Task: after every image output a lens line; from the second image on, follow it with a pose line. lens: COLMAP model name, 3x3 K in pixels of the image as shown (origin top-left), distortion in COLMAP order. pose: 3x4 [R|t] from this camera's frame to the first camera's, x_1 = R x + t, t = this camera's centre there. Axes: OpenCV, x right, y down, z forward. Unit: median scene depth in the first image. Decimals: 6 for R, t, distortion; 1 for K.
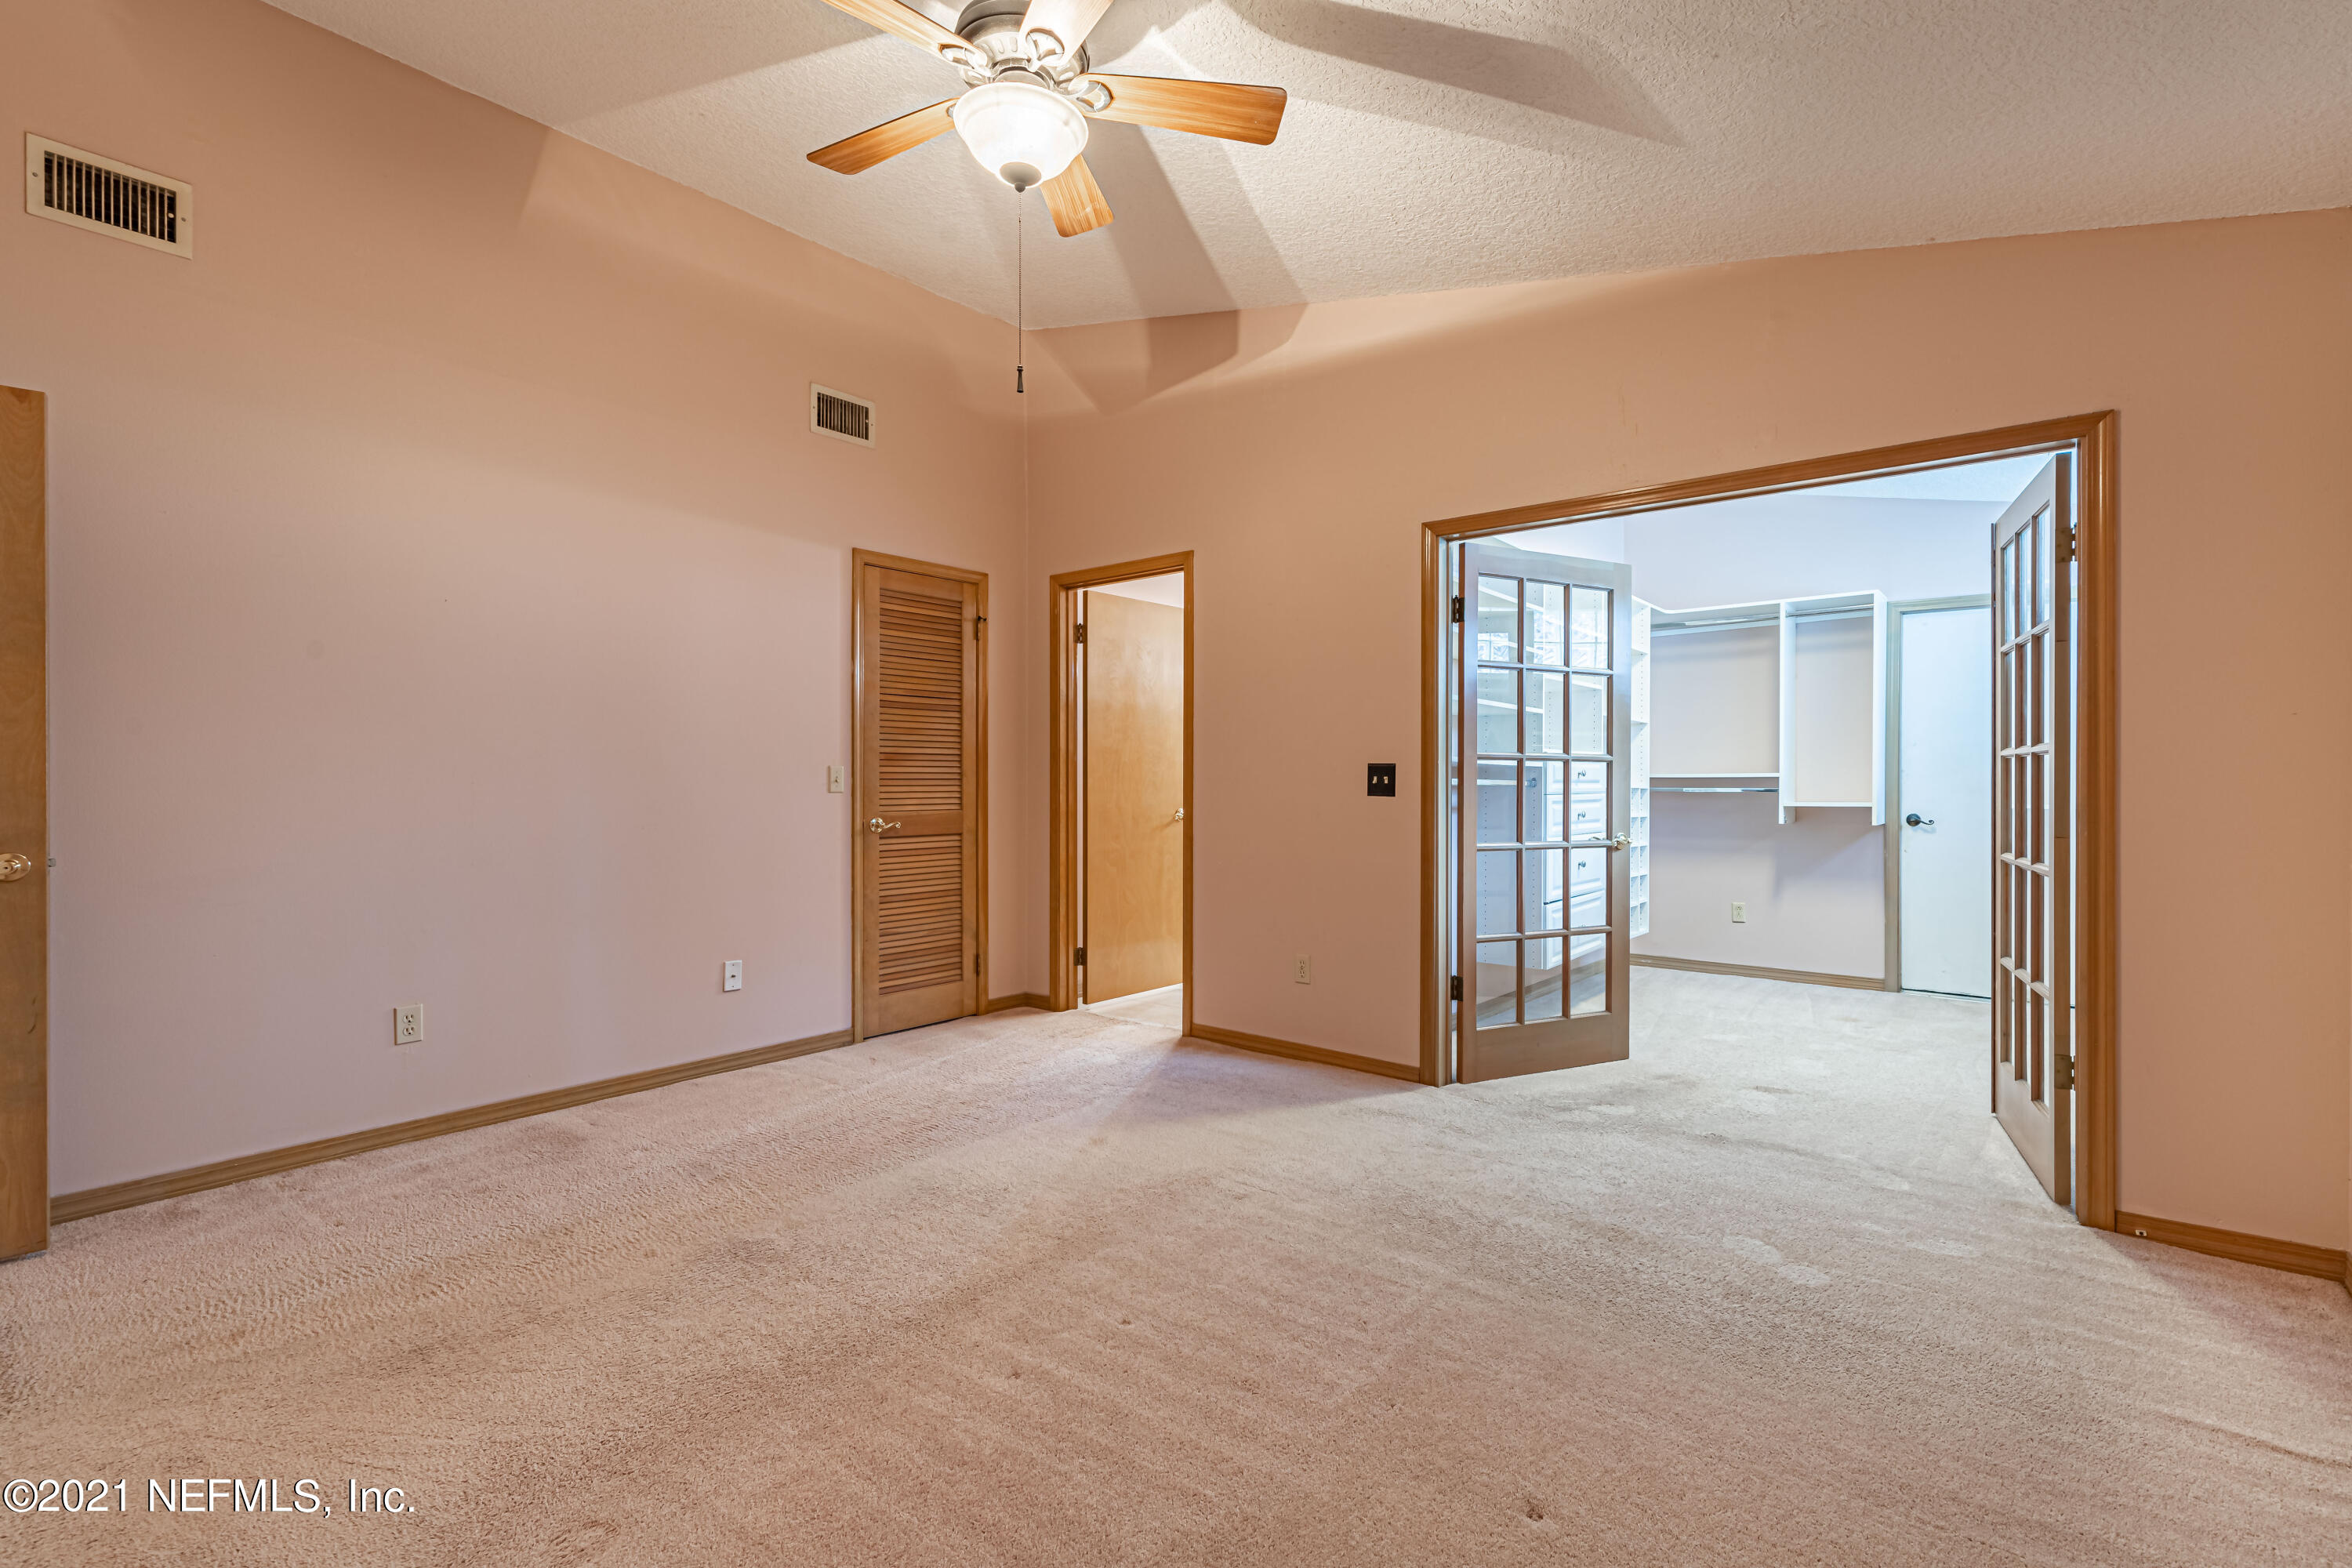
lens RADIAL K [[1057.8, 0, 1183.4], [0, 1057.8, 781.8], [0, 0, 1]] dist [0.010430, -0.003263]
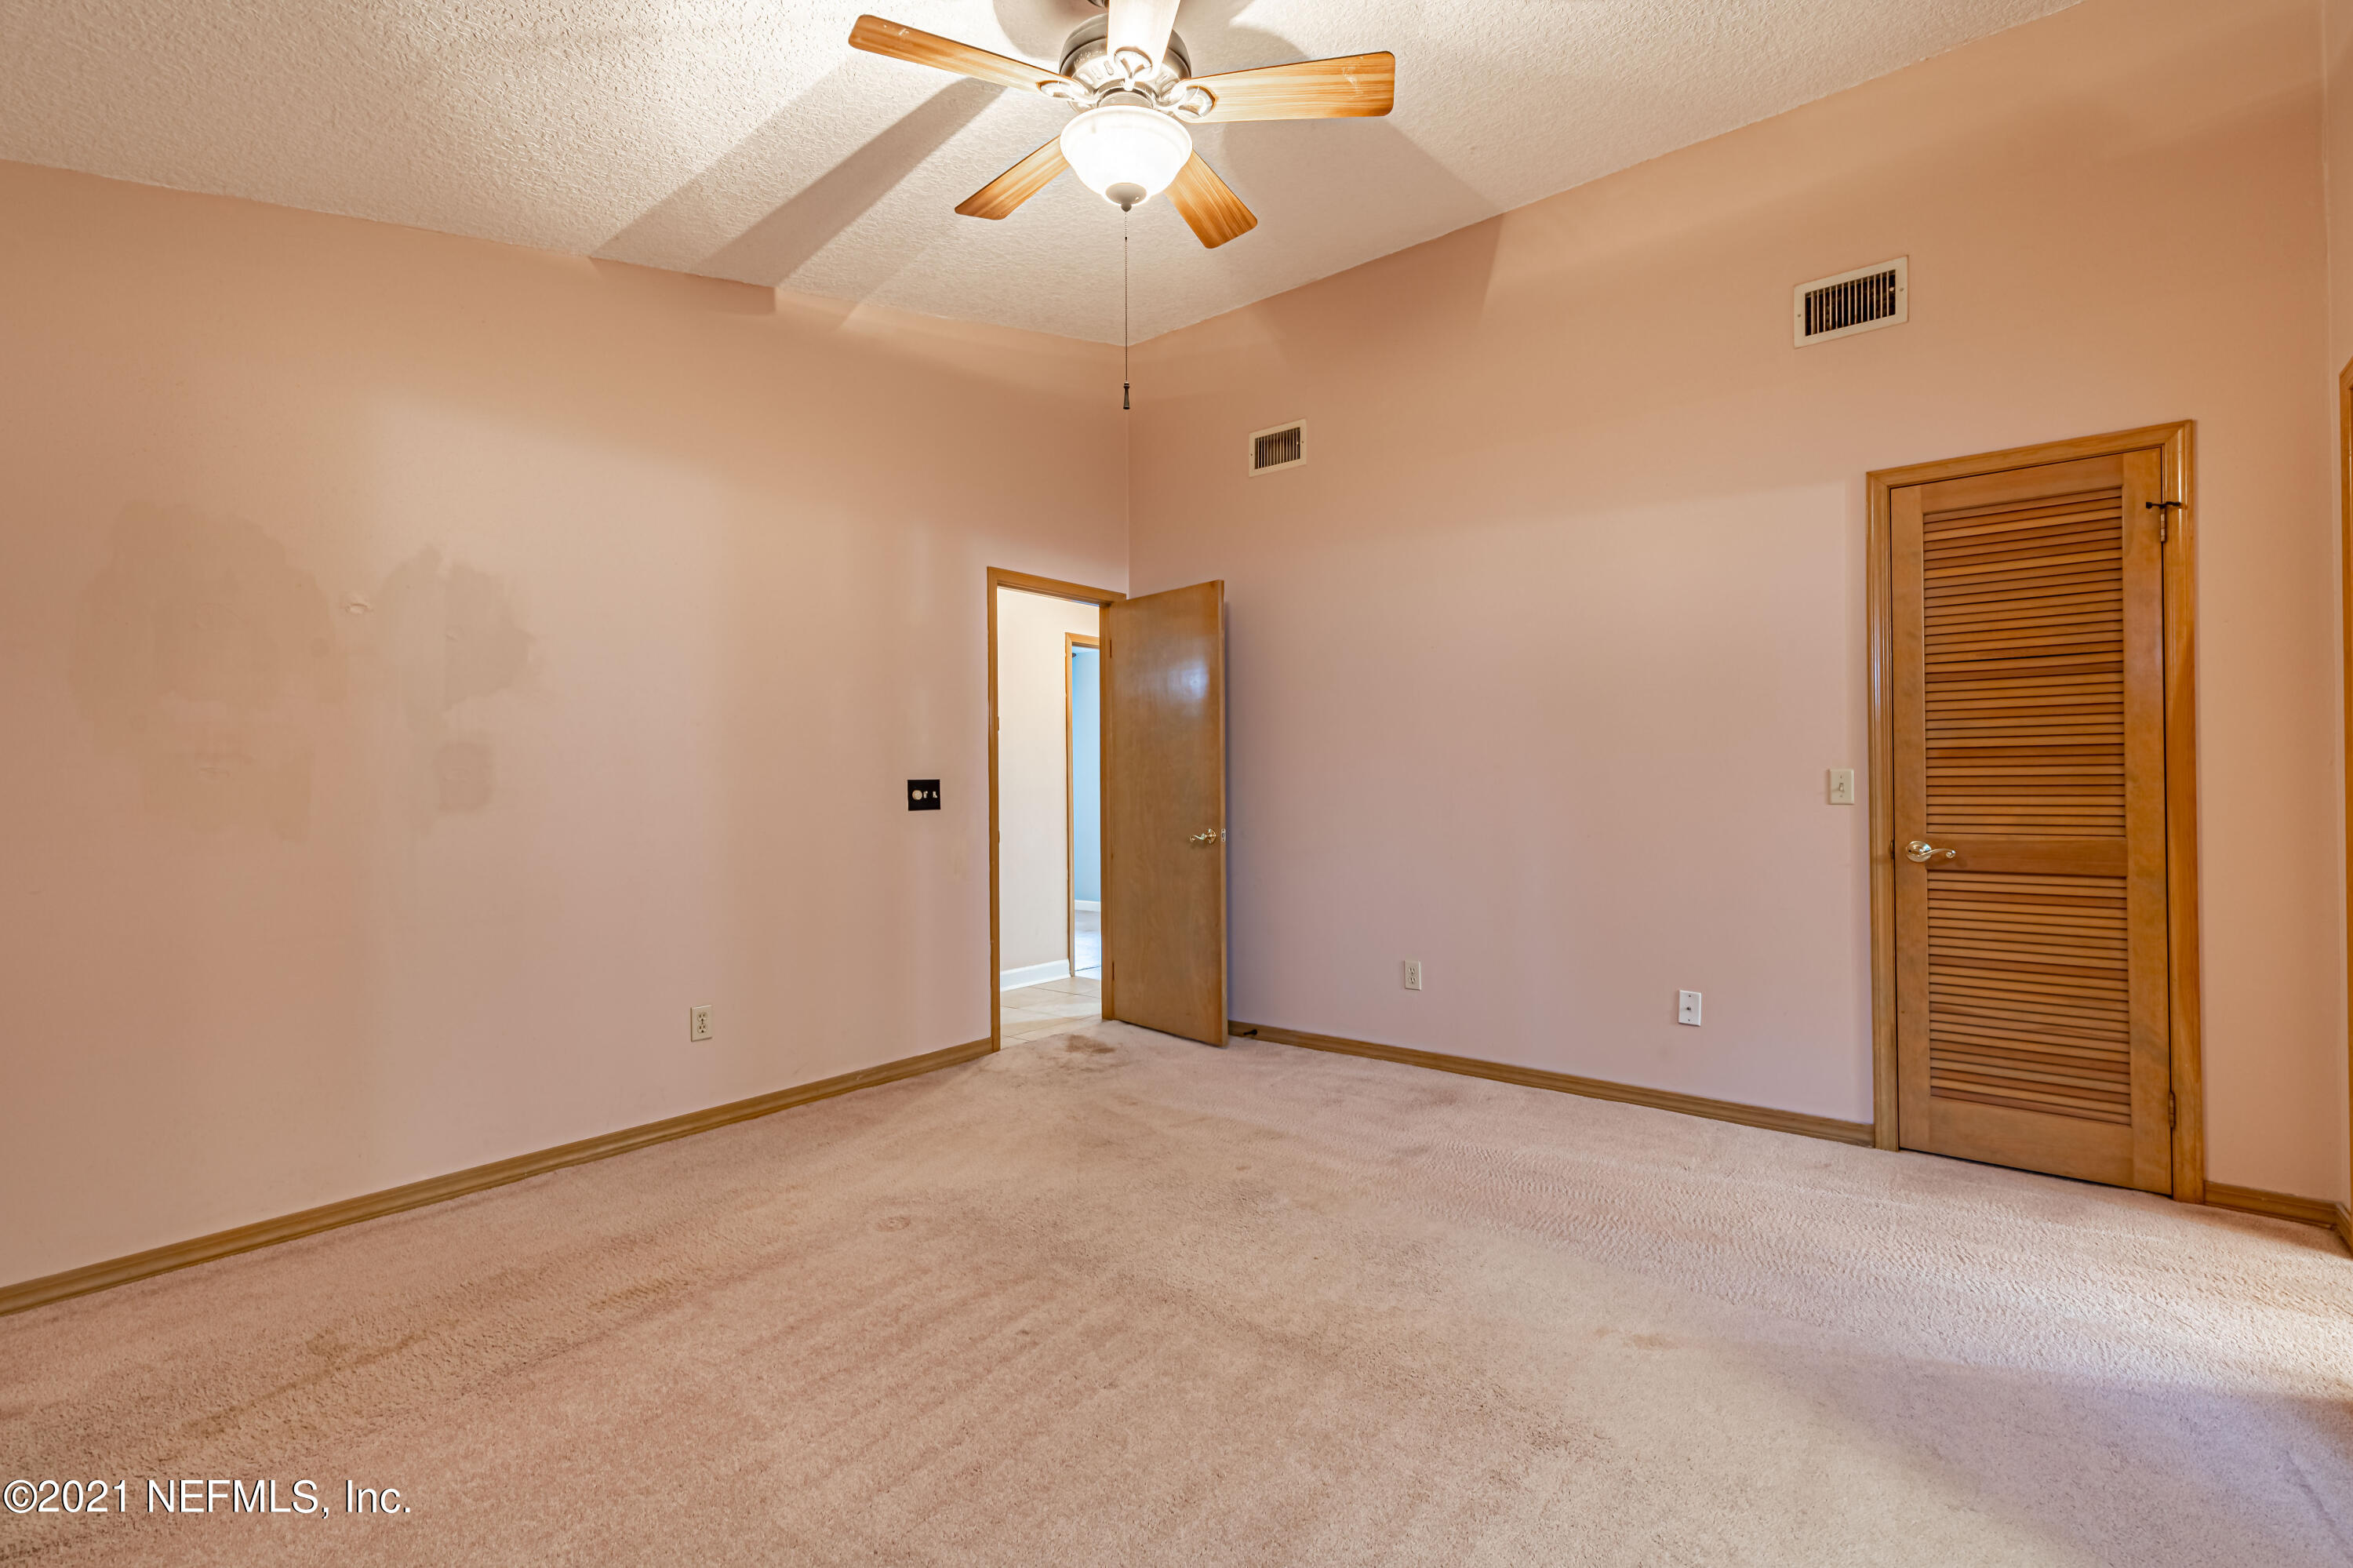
lens RADIAL K [[1058.3, 0, 1180.7], [0, 1058.3, 779.7], [0, 0, 1]] dist [0.010430, -0.003263]
pose [[0.007680, -0.007834, -0.999940, 0.652348], [0.003102, 0.999965, -0.007810, -0.004353], [0.999966, -0.003042, 0.007704, 0.795773]]
